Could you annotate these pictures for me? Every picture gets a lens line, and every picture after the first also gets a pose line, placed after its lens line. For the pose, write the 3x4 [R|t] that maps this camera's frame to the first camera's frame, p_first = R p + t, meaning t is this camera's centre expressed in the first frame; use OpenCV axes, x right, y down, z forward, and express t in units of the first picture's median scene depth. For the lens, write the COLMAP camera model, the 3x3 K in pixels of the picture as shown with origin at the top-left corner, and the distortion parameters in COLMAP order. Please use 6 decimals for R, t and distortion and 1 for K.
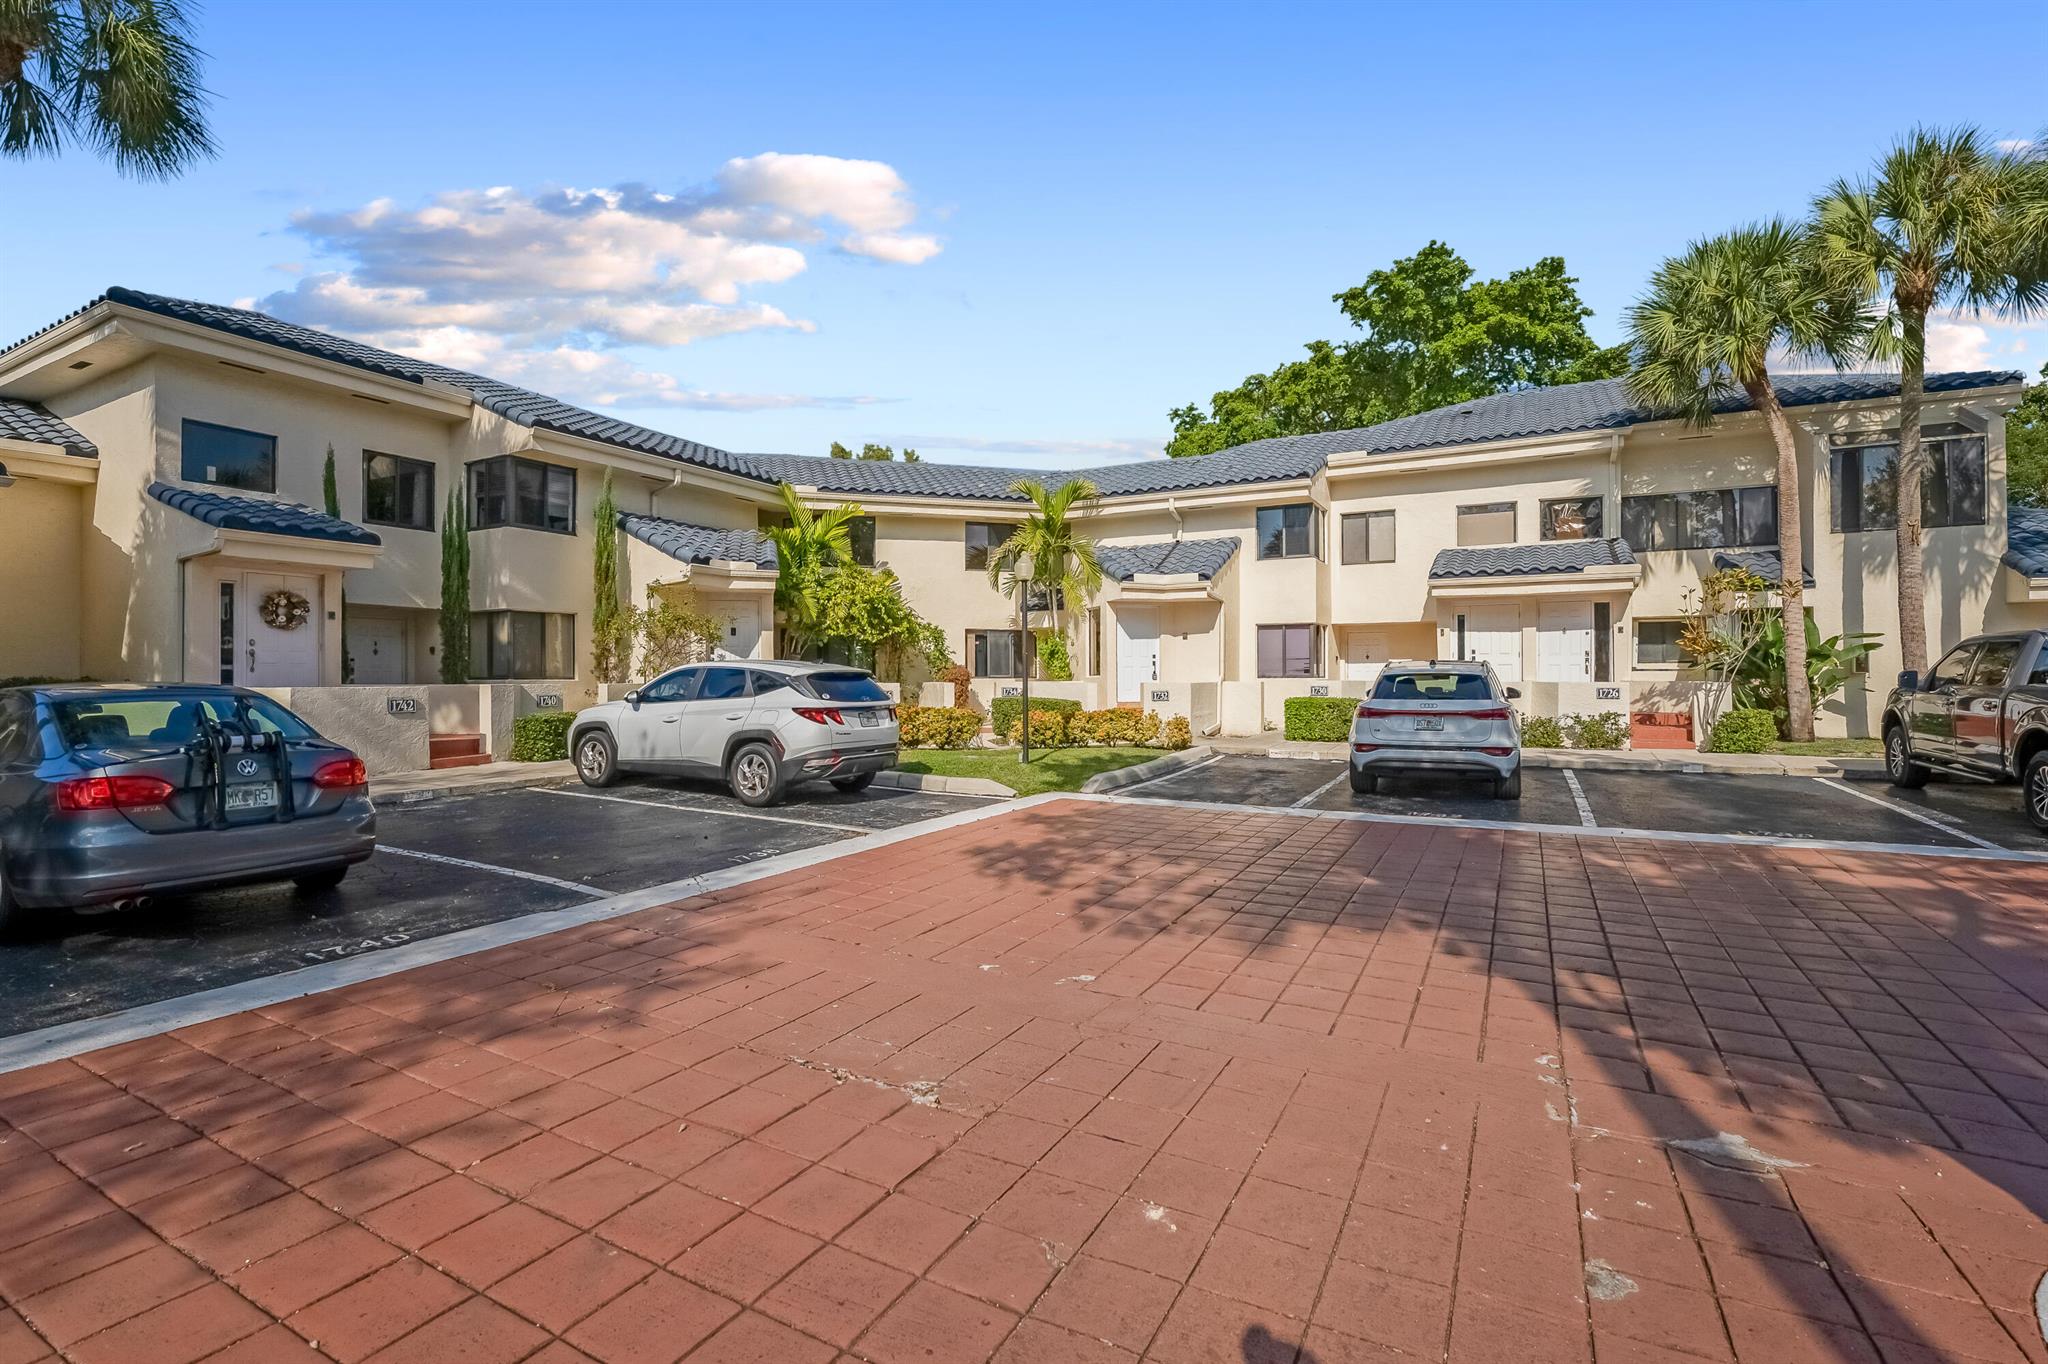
lens RADIAL K [[844.2, 0, 981.5], [0, 844.2, 665.3], [0, 0, 1]] dist [-0.023669, 0.000198]
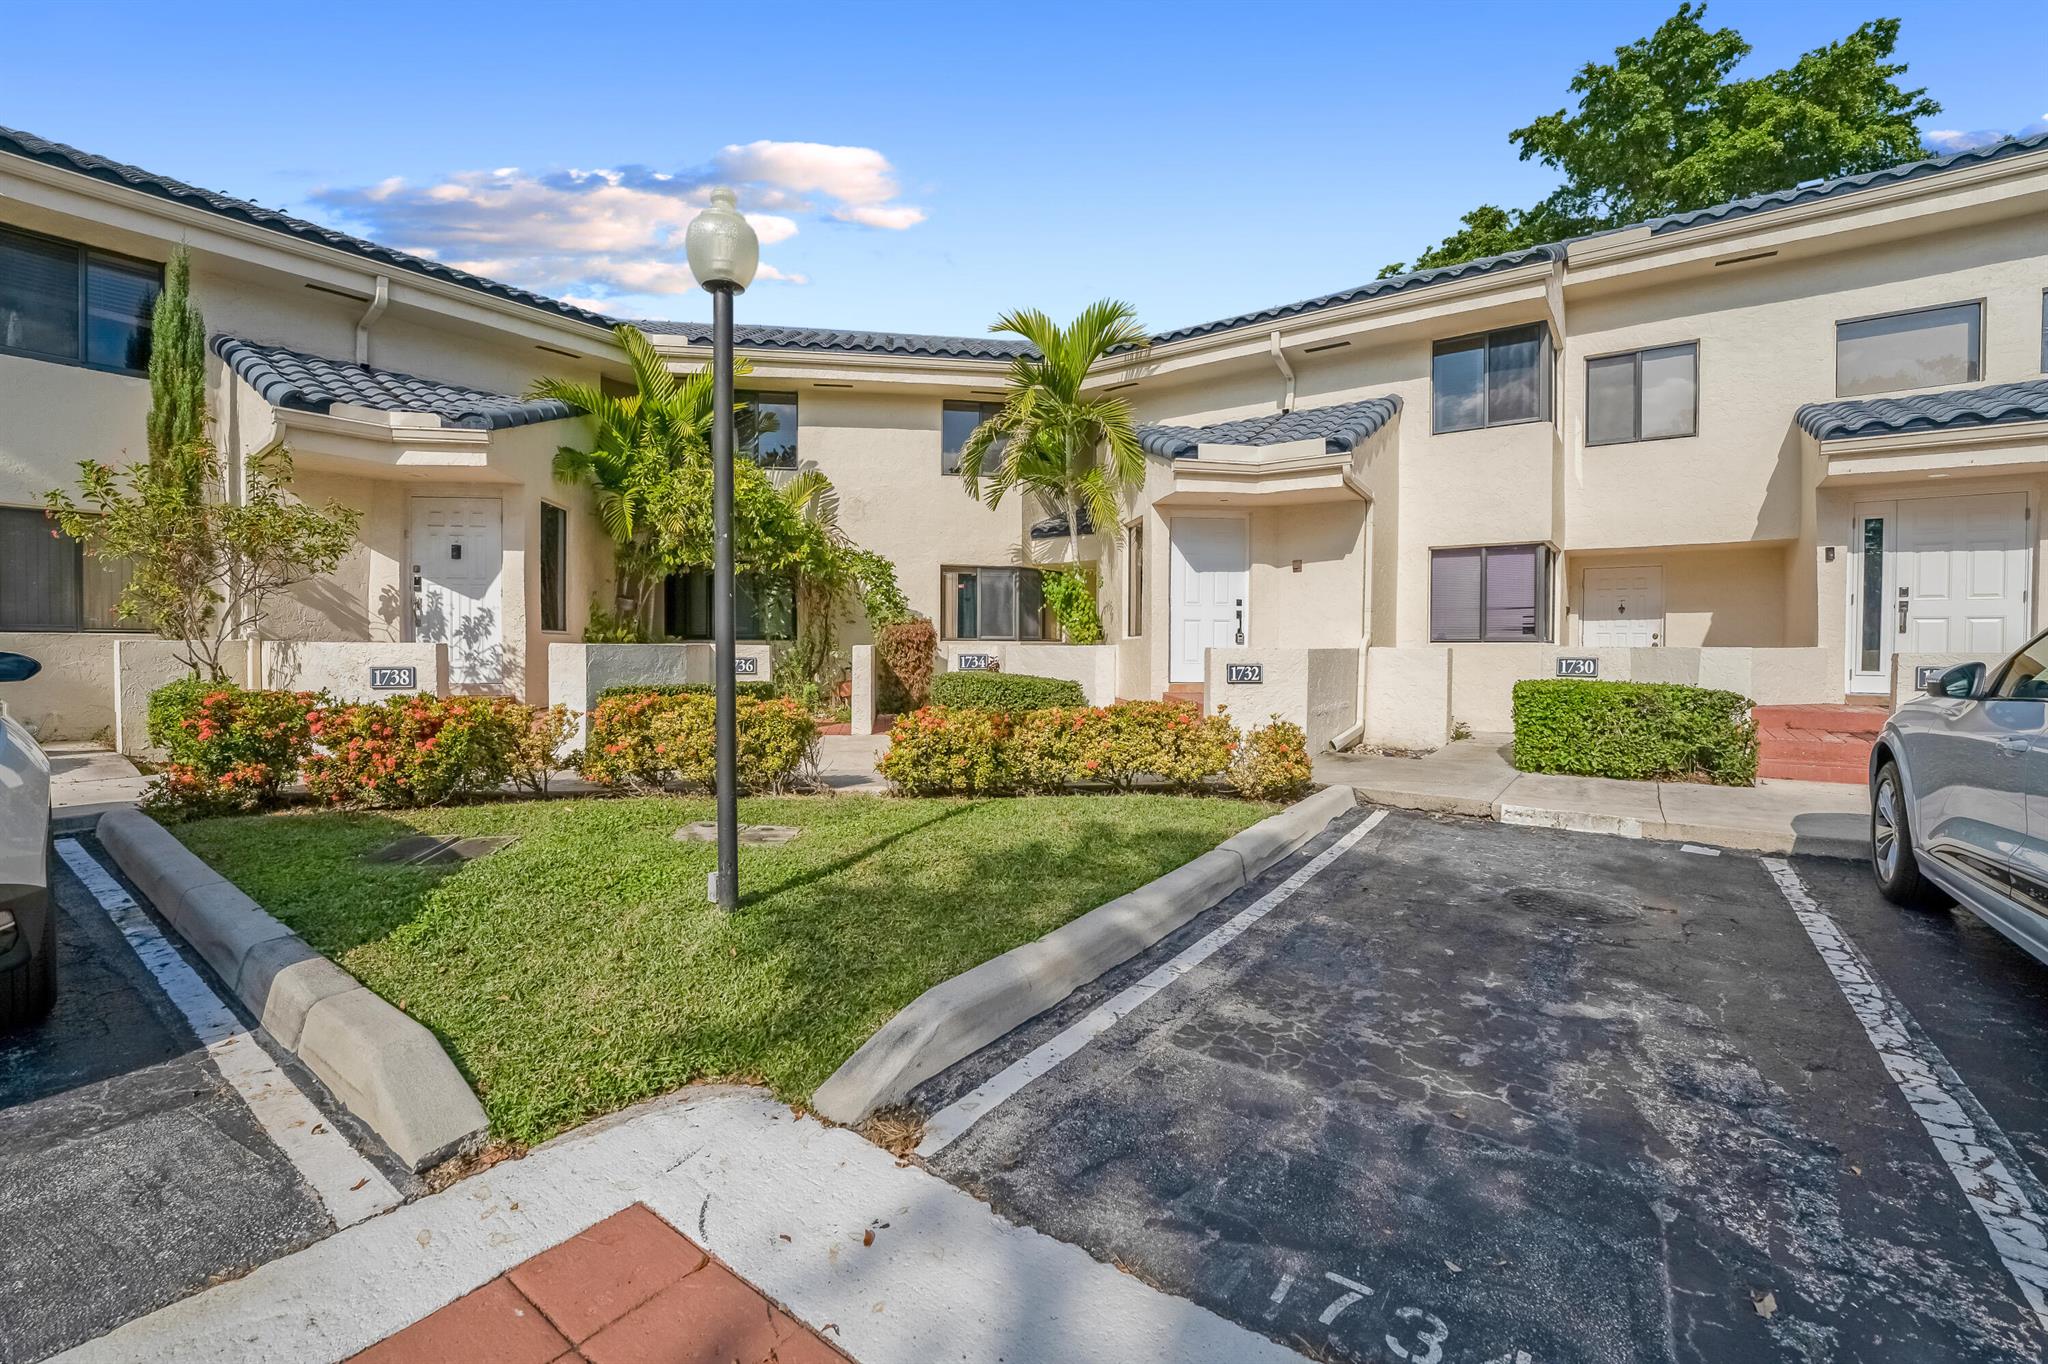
lens RADIAL K [[843.8, 0, 943.7], [0, 843.8, 654.5], [0, 0, 1]] dist [-0.018738, 0.000037]
pose [[0.987317, 0.007820, -0.158571, 0.095172], [-0.004022, 0.999698, 0.024258, 0.010995], [0.158713, -0.023313, 0.987050, 0.396086]]
